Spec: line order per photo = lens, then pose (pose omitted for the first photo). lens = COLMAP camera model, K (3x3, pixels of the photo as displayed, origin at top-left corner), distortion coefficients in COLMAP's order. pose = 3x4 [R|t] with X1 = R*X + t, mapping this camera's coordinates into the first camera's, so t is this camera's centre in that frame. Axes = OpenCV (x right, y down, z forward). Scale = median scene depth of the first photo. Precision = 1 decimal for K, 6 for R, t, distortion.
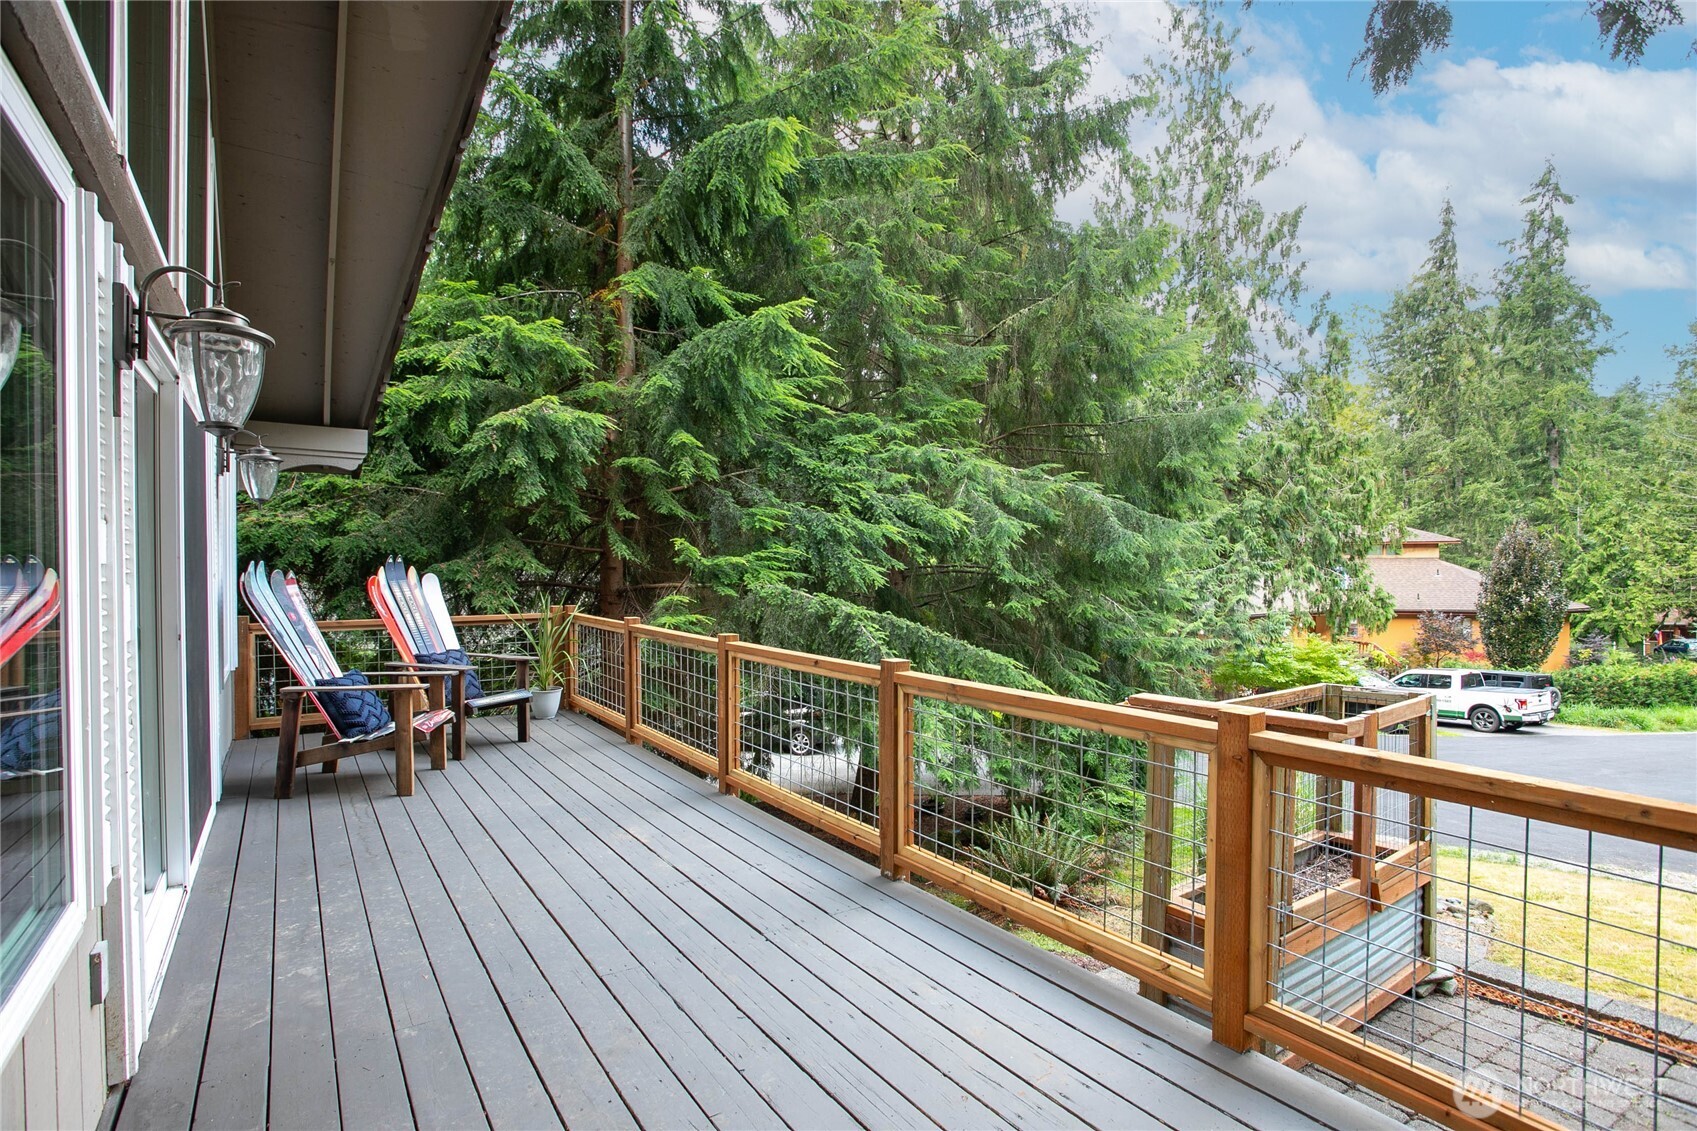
lens RADIAL K [[828.4, 0, 832.3], [0, 828.4, 567.2], [0, 0, 1]] dist [-0.001411, -0.000744]
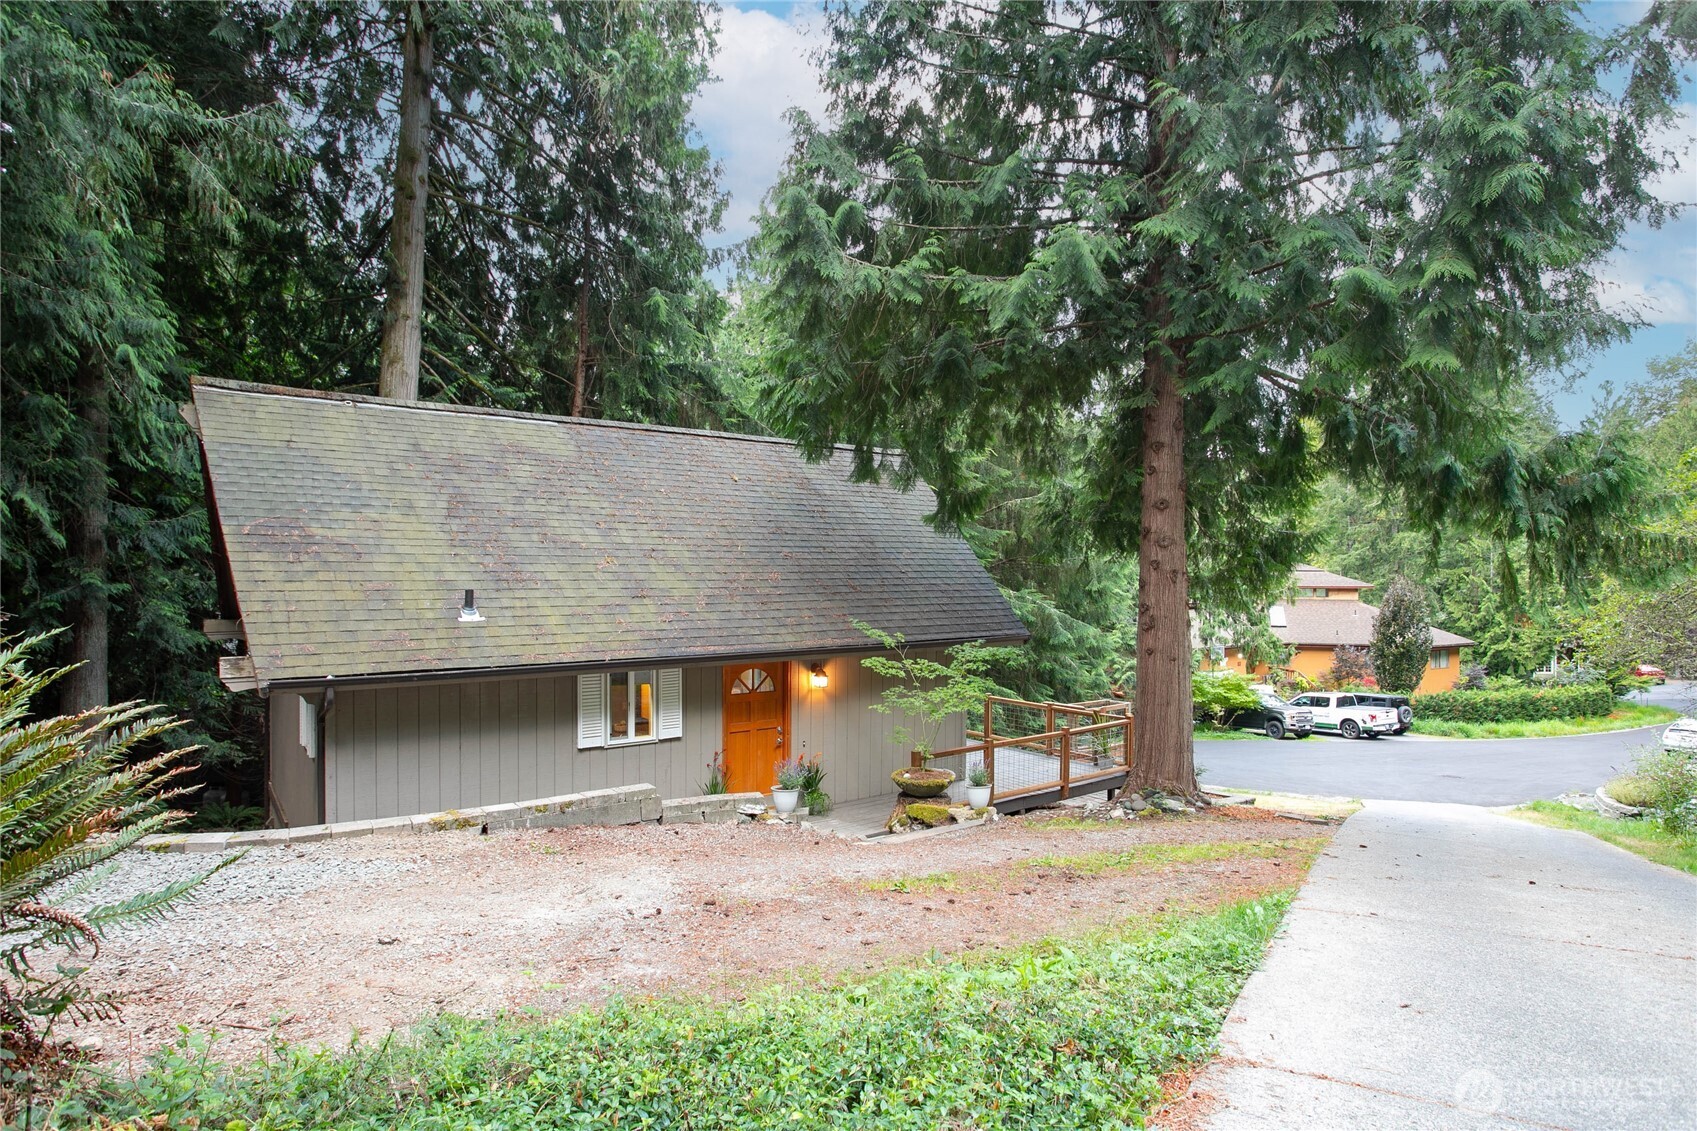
lens RADIAL K [[898.3, 0, 857.4], [0, 898.3, 571.3], [0, 0, 1]] dist [0.002906, 0.000277]
pose [[0.998815, 0.008046, 0.048006, -0.082714], [-0.007688, 0.999941, -0.007622, -0.049798], [-0.048065, 0.007244, 0.998818, -0.369346]]
